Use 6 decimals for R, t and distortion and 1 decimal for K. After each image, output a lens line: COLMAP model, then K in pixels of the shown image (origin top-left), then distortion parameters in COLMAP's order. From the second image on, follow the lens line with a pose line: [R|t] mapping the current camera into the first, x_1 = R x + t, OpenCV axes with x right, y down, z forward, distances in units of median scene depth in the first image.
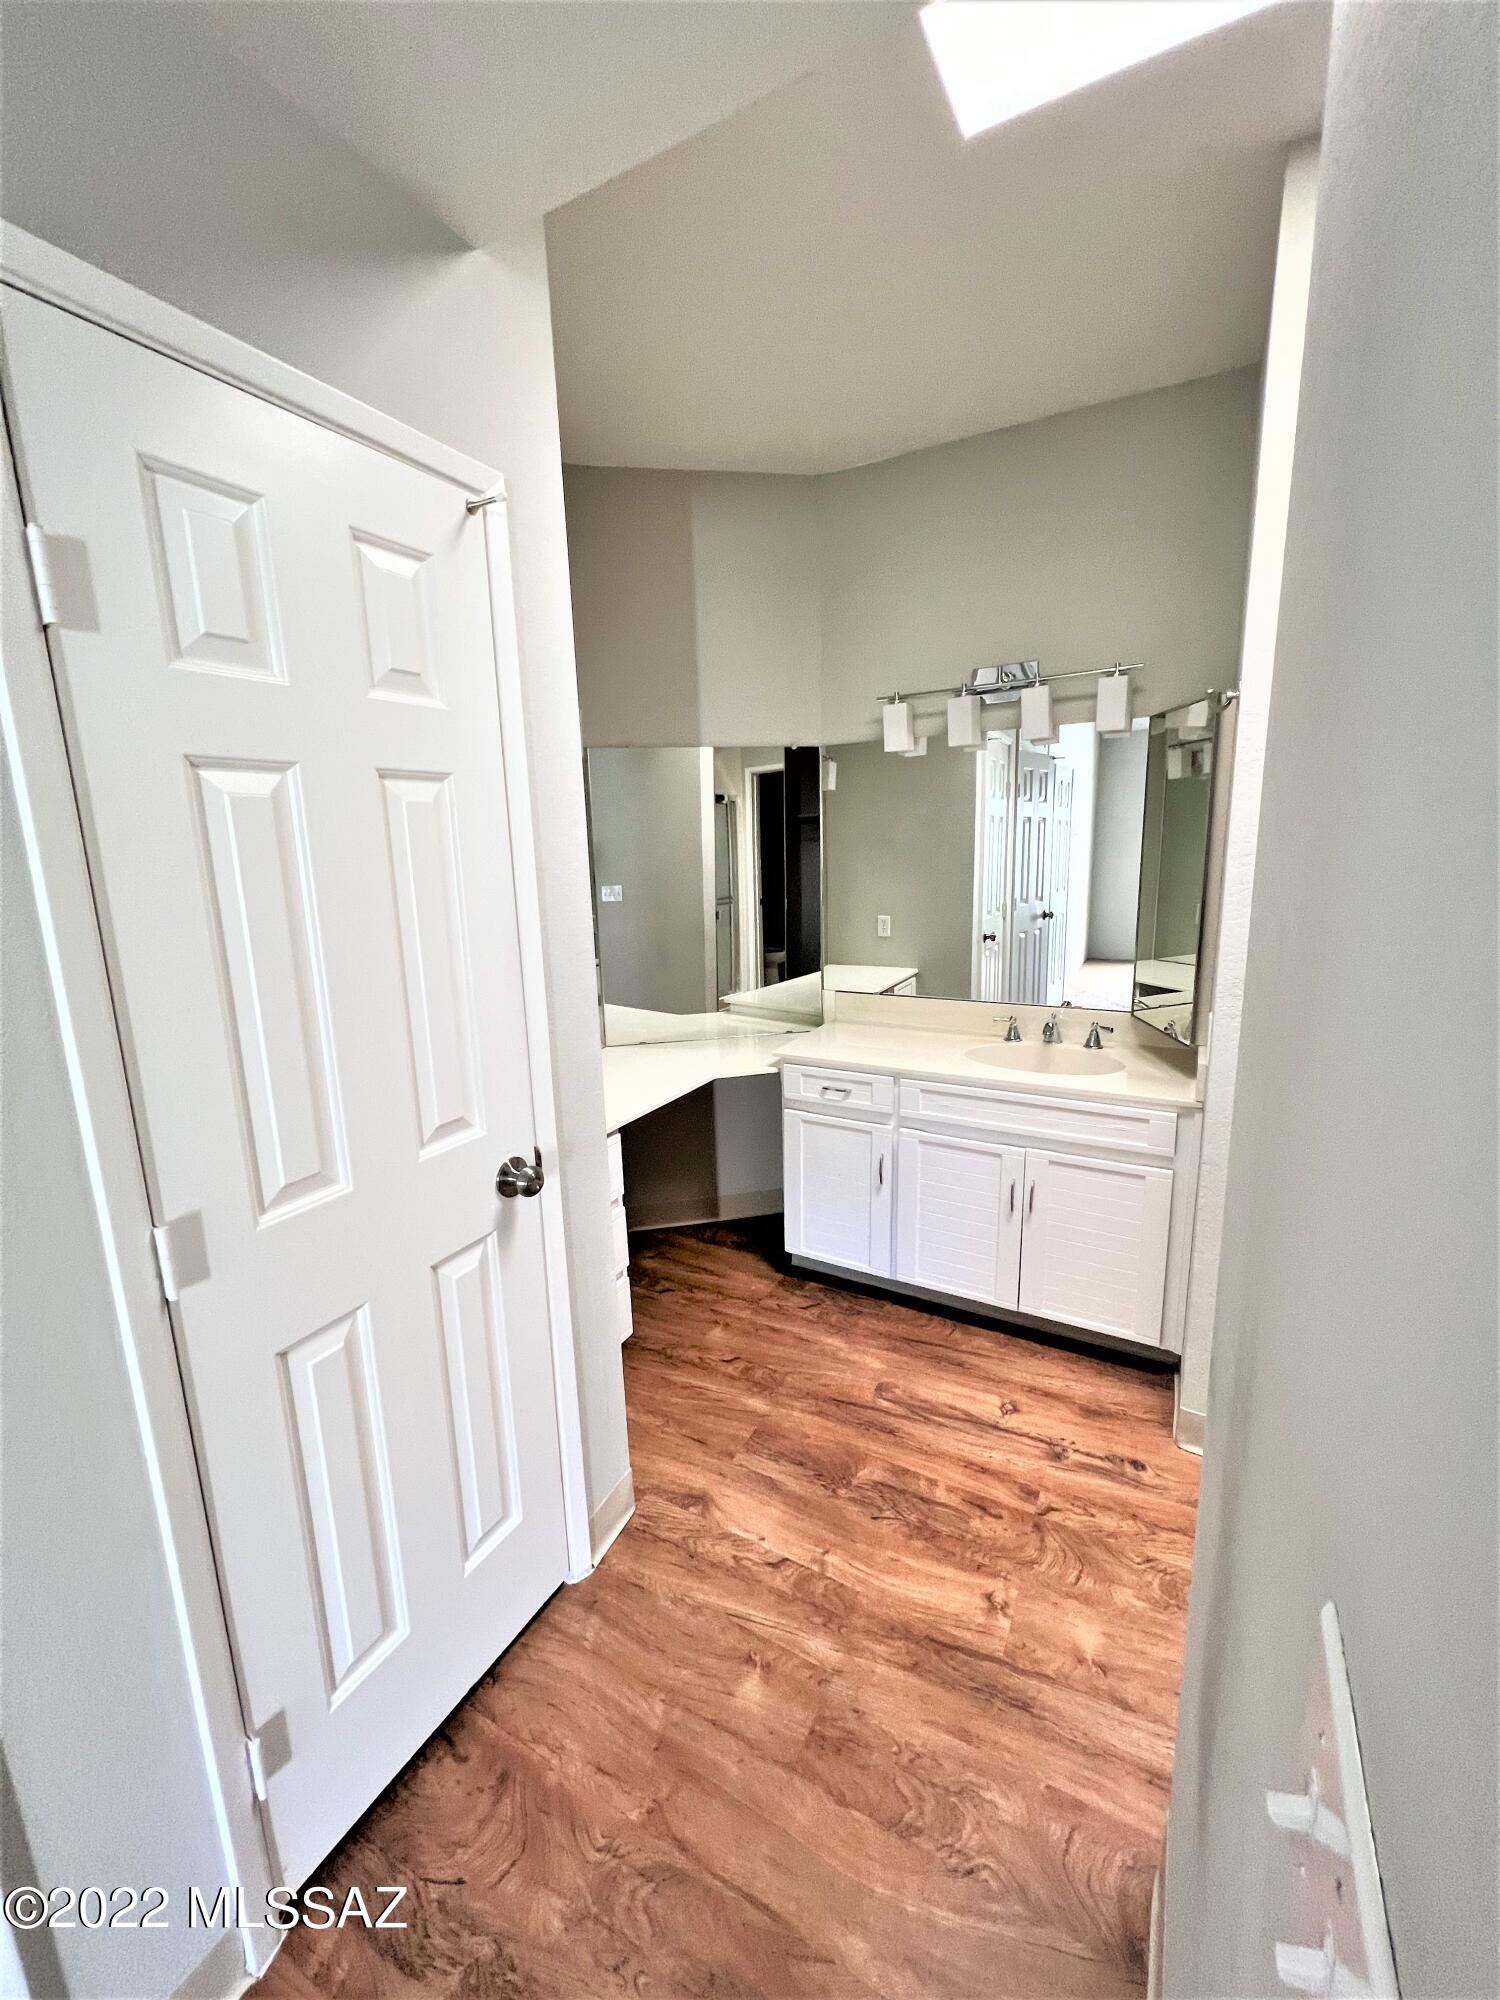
lens RADIAL K [[805.4, 0, 747.5], [0, 805.4, 995.4], [0, 0, 1]] dist [0.002048, 0.001080]
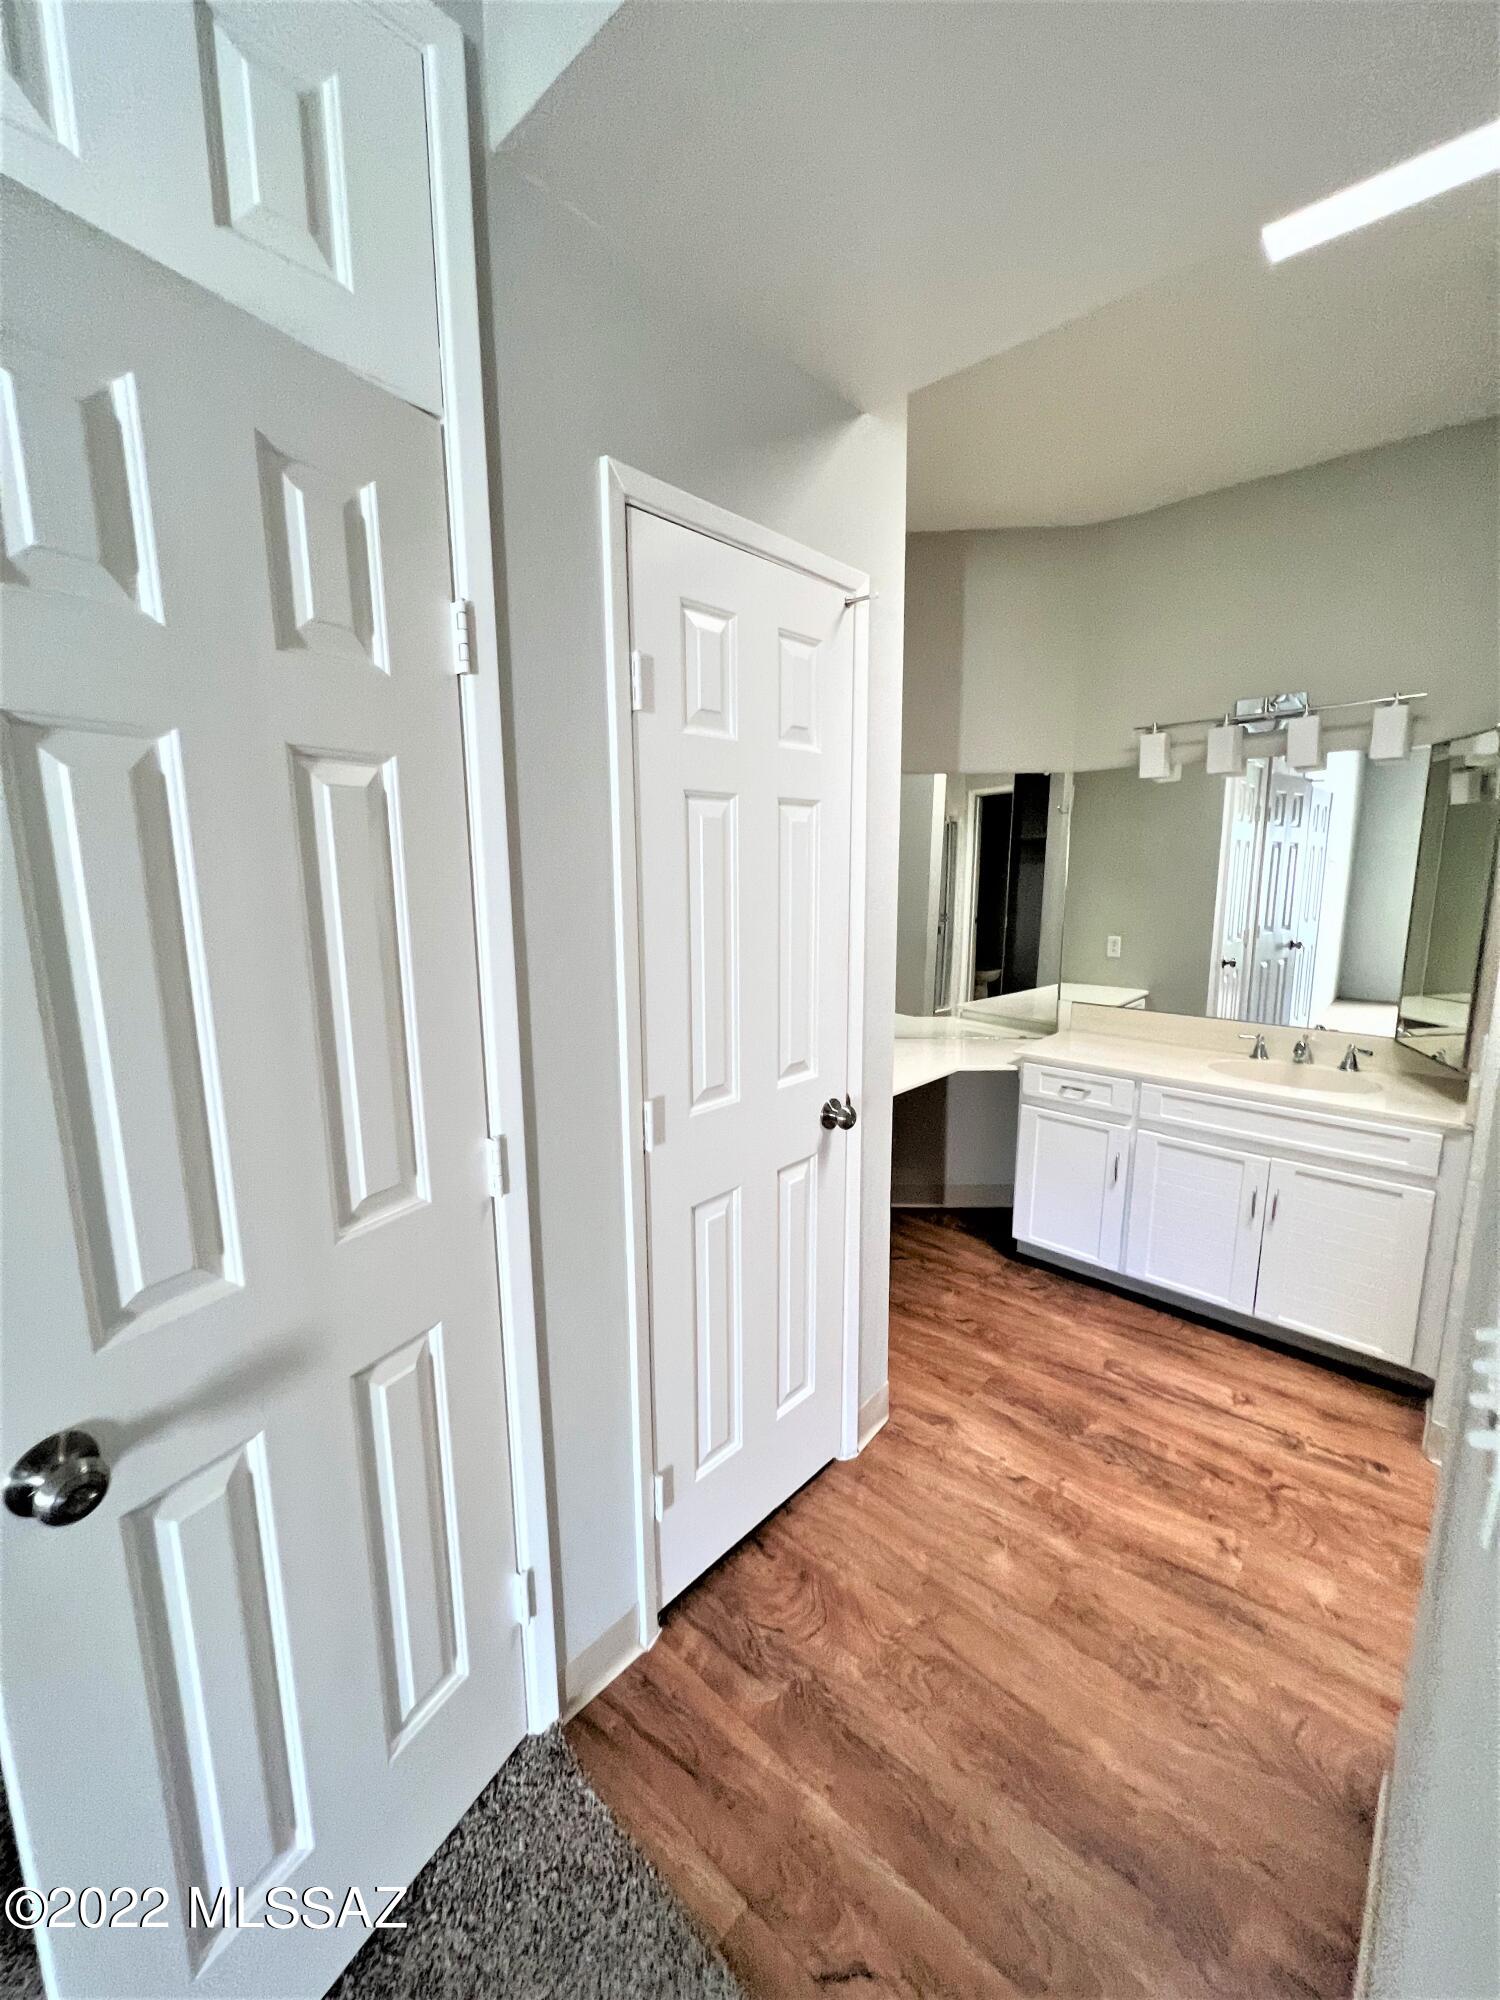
lens RADIAL K [[805.4, 0, 748.0], [0, 805.4, 993.9], [0, 0, 1]] dist [0.002048, 0.001080]
pose [[0.972037, 0.060851, -0.226805, -0.103554], [-0.066402, 0.997650, -0.016917, 0.048189], [0.225242, 0.031505, 0.973793, -0.204679]]
